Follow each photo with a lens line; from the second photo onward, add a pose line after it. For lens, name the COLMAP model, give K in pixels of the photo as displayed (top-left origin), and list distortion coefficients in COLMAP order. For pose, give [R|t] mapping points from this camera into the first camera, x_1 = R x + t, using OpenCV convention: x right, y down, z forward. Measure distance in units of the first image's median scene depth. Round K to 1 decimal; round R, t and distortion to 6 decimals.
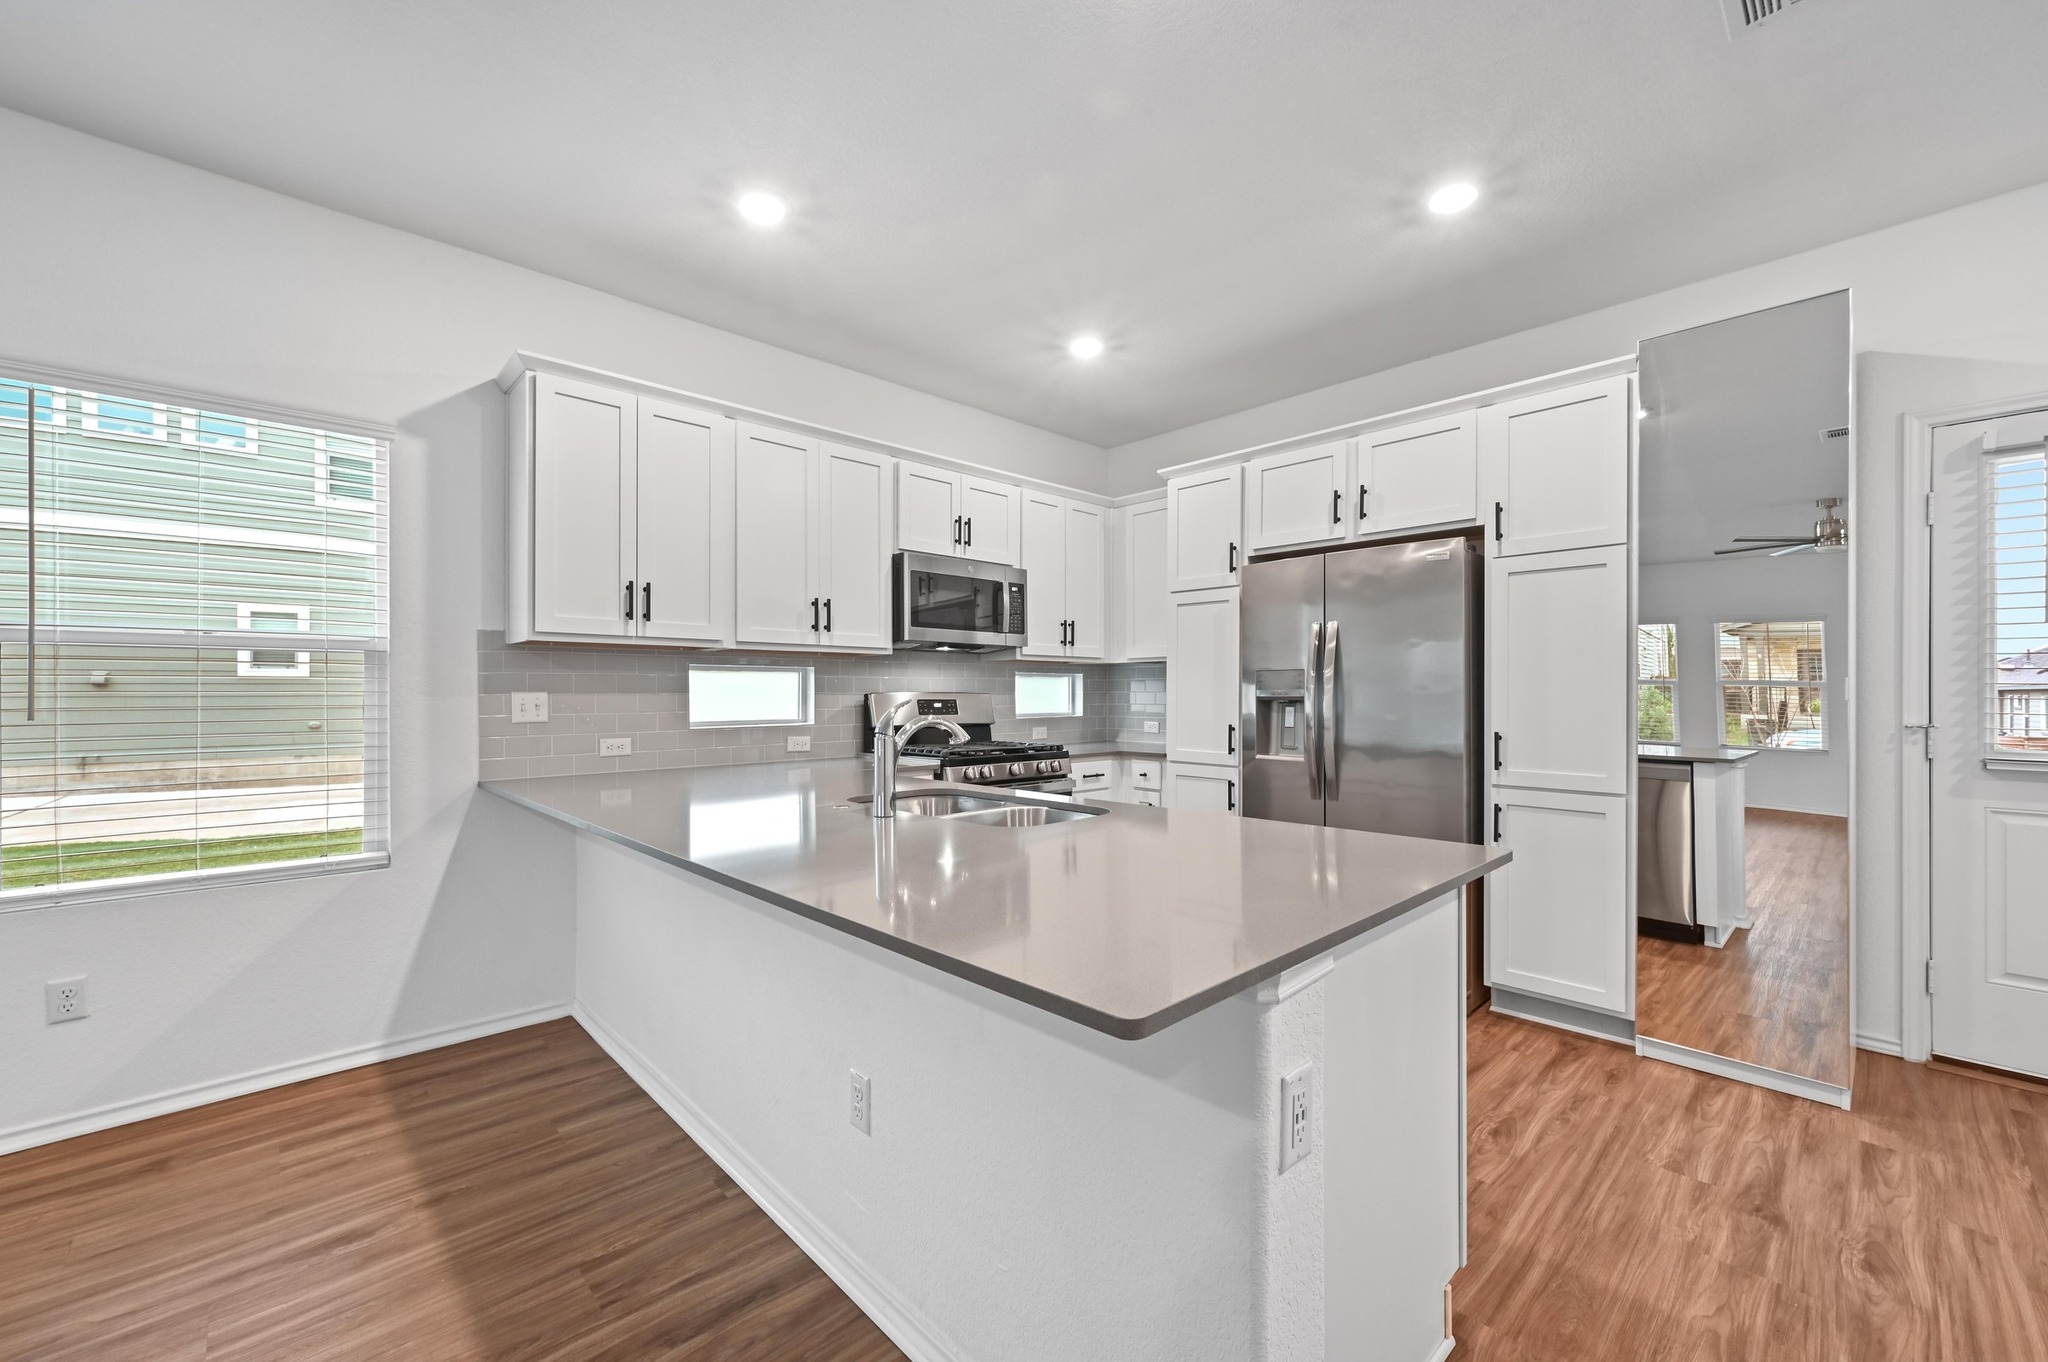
lens RADIAL K [[809.7, 0, 1022.5], [0, 809.7, 689.9], [0, 0, 1]] dist [0.001083, -0.000028]
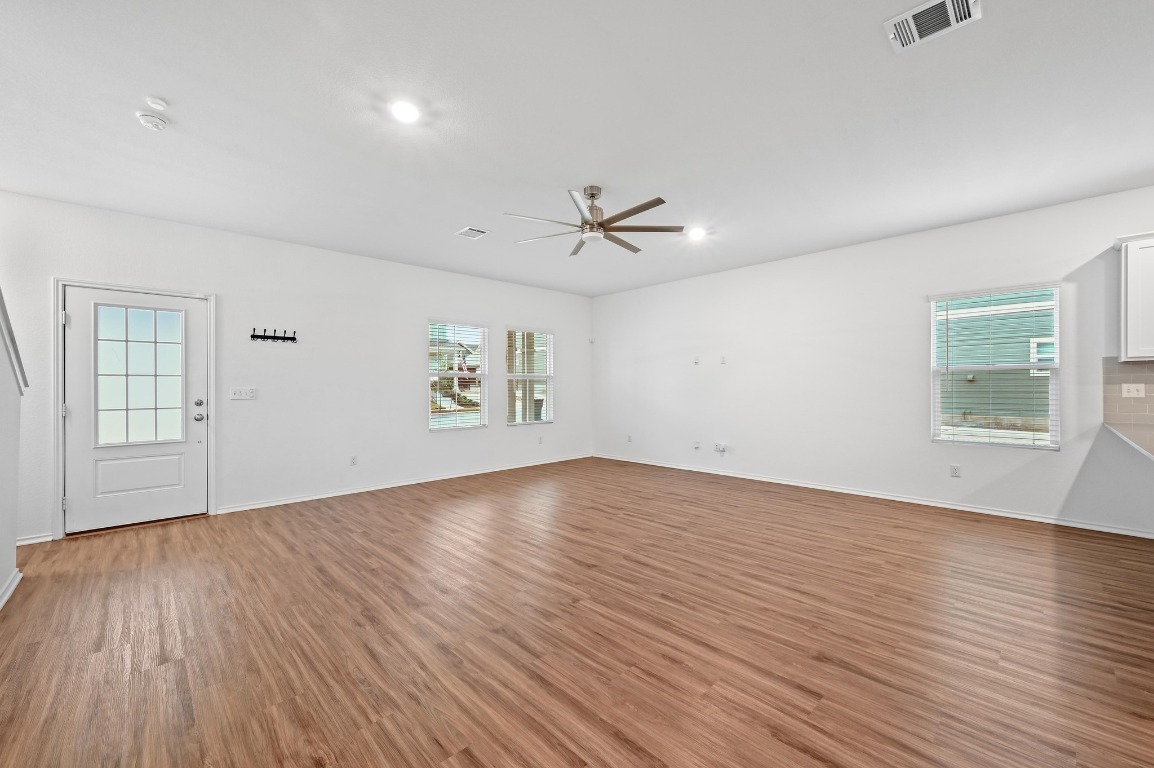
lens RADIAL K [[460.9, 0, 579.1], [0, 460.9, 387.3], [0, 0, 1]] dist [0.000834, 0.000290]
pose [[0.011075, 0.002072, -0.999937, 0.606705], [0.002881, 0.999994, 0.002104, 0.005361], [0.999935, -0.002904, 0.011069, -0.494912]]
